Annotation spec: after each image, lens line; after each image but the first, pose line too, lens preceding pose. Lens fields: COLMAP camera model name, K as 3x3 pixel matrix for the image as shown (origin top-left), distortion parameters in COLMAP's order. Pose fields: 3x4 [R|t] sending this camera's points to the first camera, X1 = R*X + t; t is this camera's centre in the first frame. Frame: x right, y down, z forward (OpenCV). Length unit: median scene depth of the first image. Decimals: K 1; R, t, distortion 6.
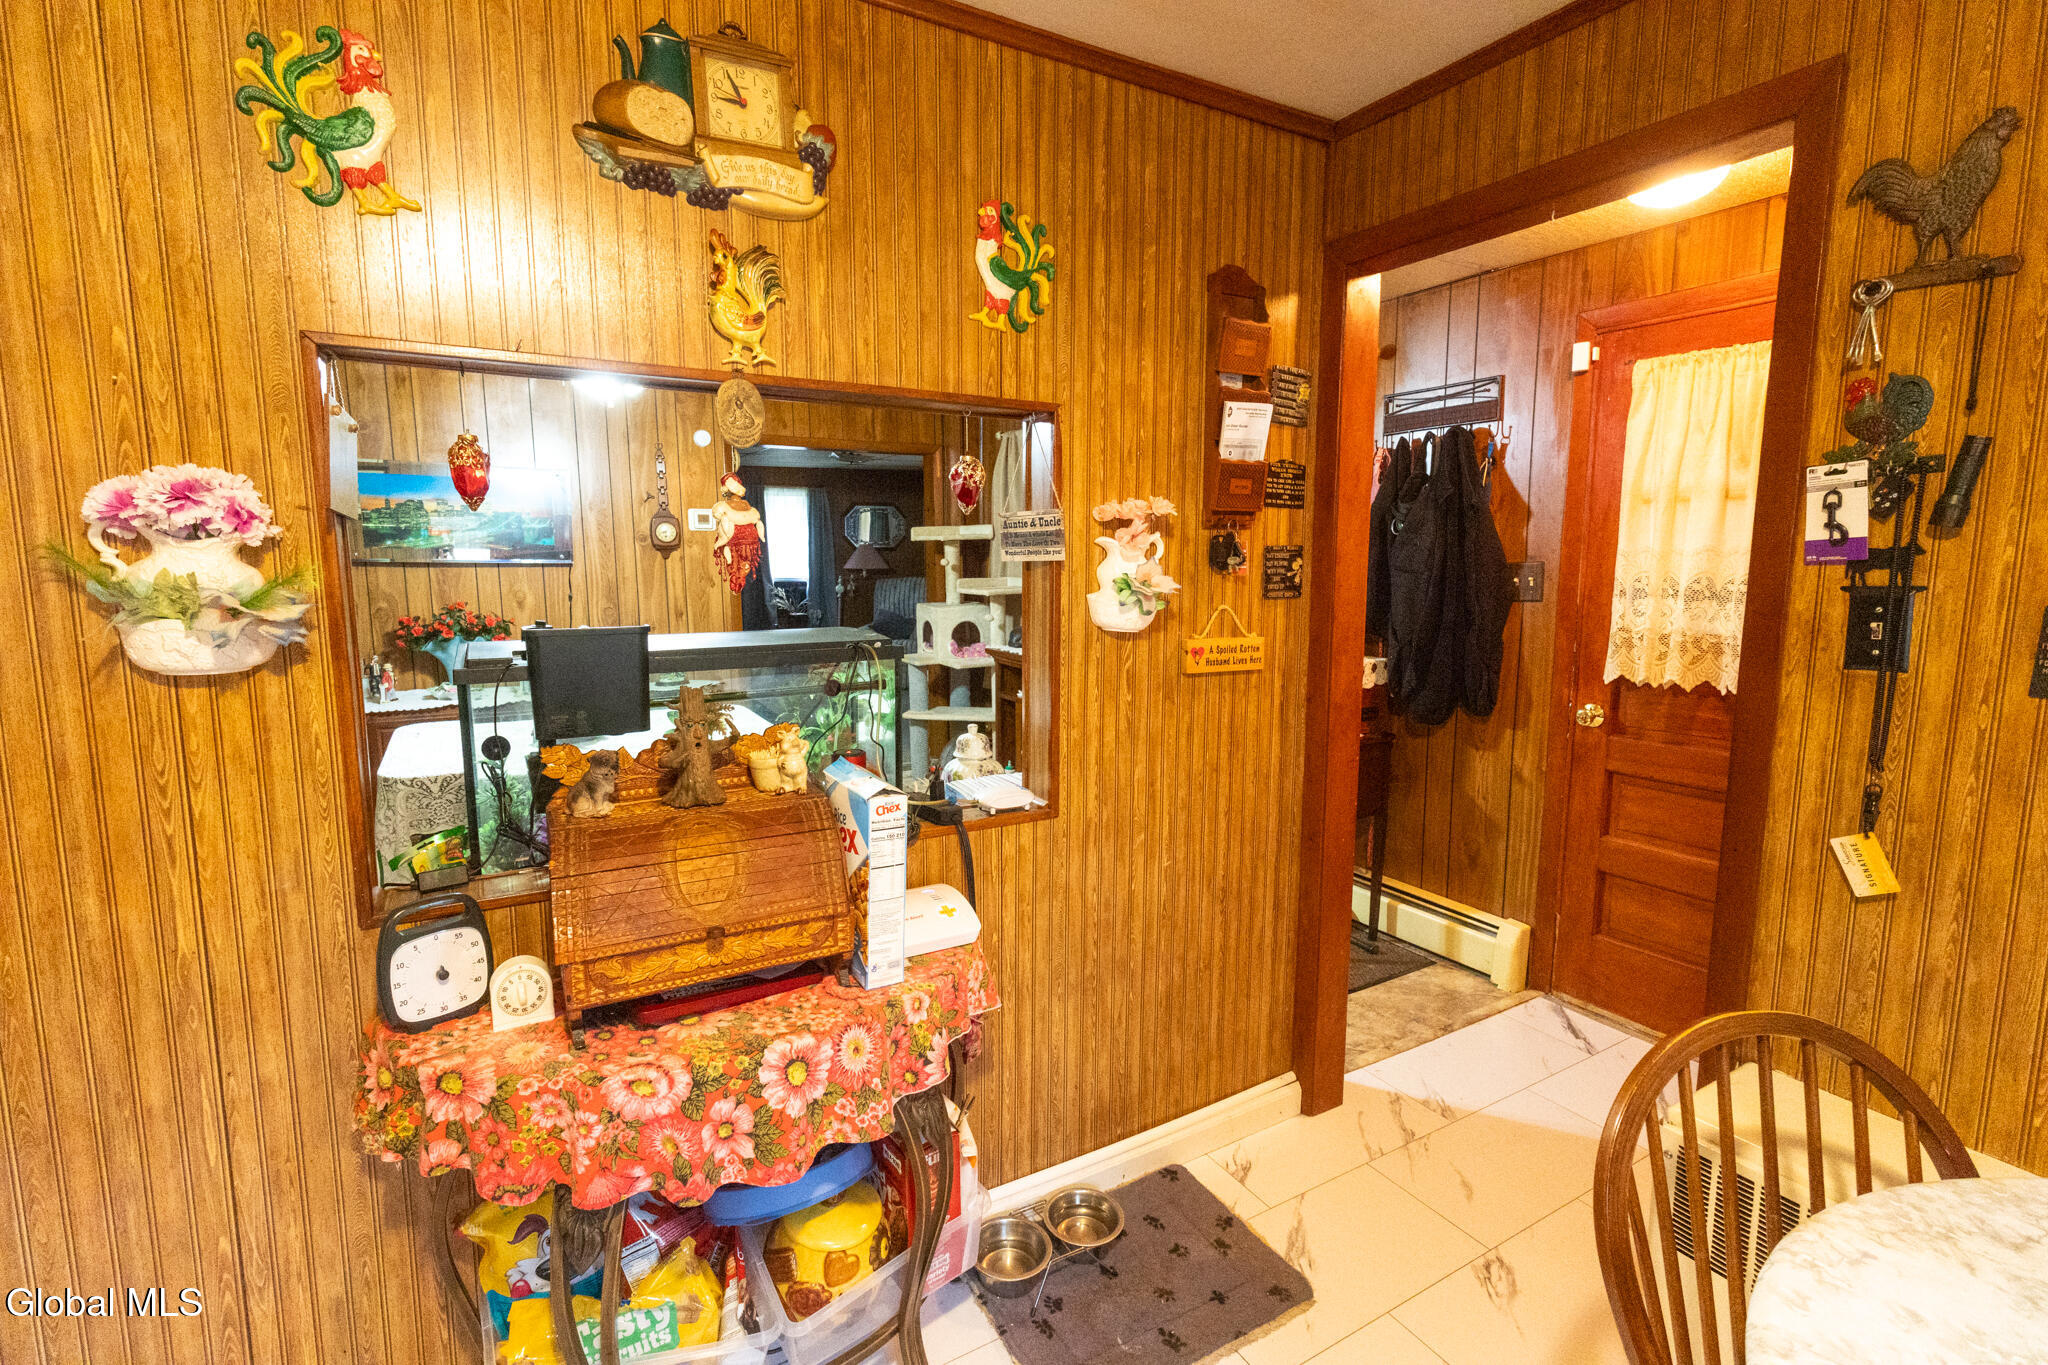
lens RADIAL K [[940.0, 0, 1022.3], [0, 940.0, 679.5], [0, 0, 1]] dist [-0.002238, 0.003188]
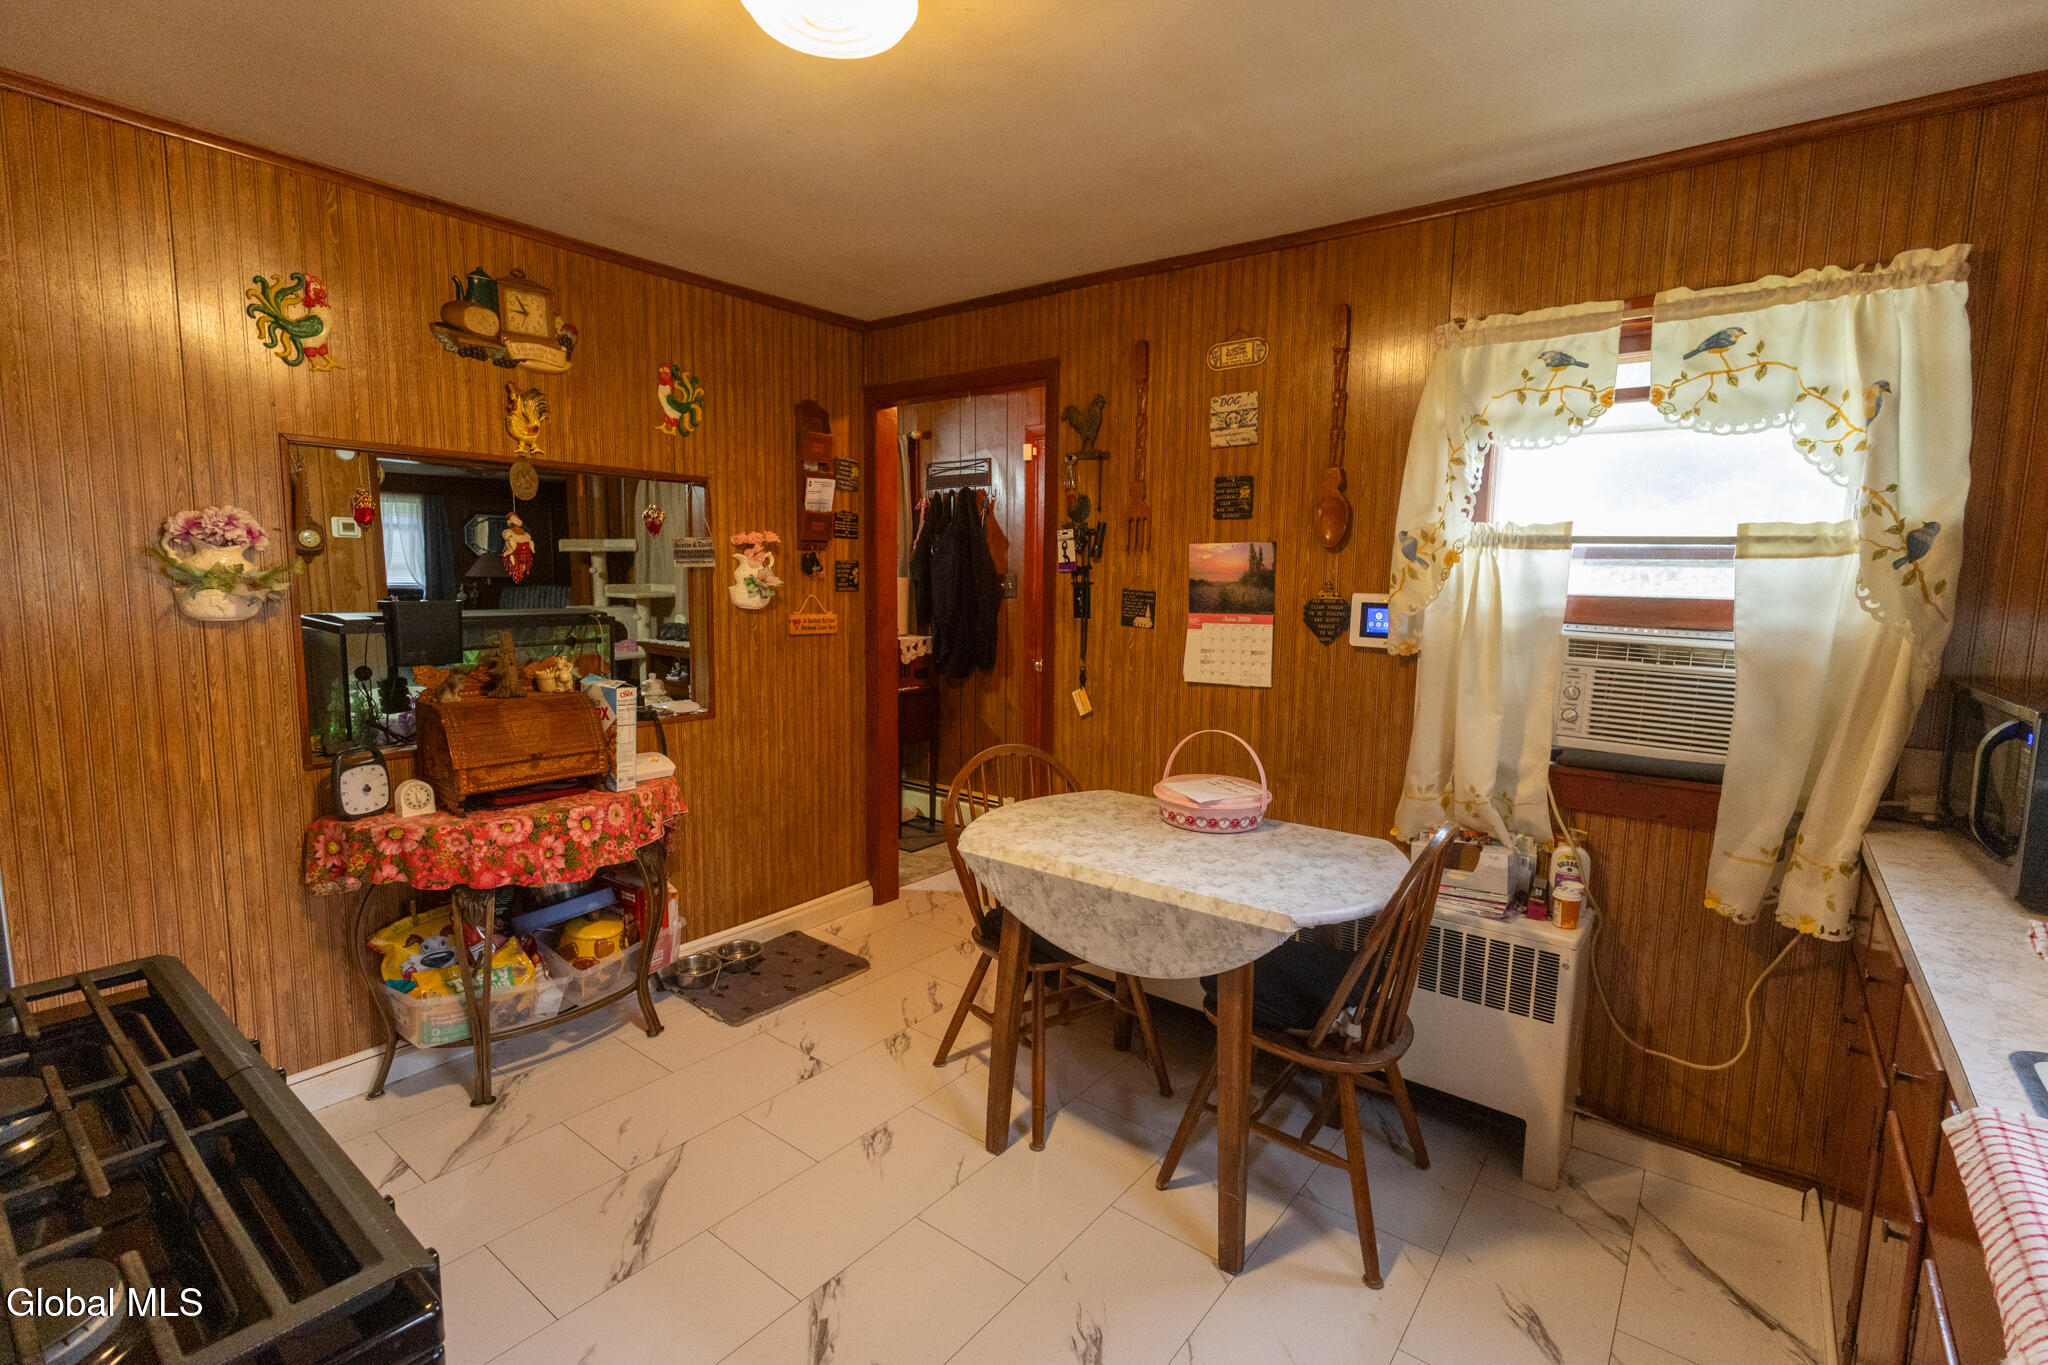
lens RADIAL K [[940.0, 0, 1020.4], [0, 940.0, 685.8], [0, 0, 1]] dist [-0.002238, 0.003188]
pose [[0.927869, -0.031159, 0.371603, -0.106705], [0.034350, 0.999408, -0.001970, 0.147360], [-0.371322, 0.014592, 0.928390, -1.042887]]
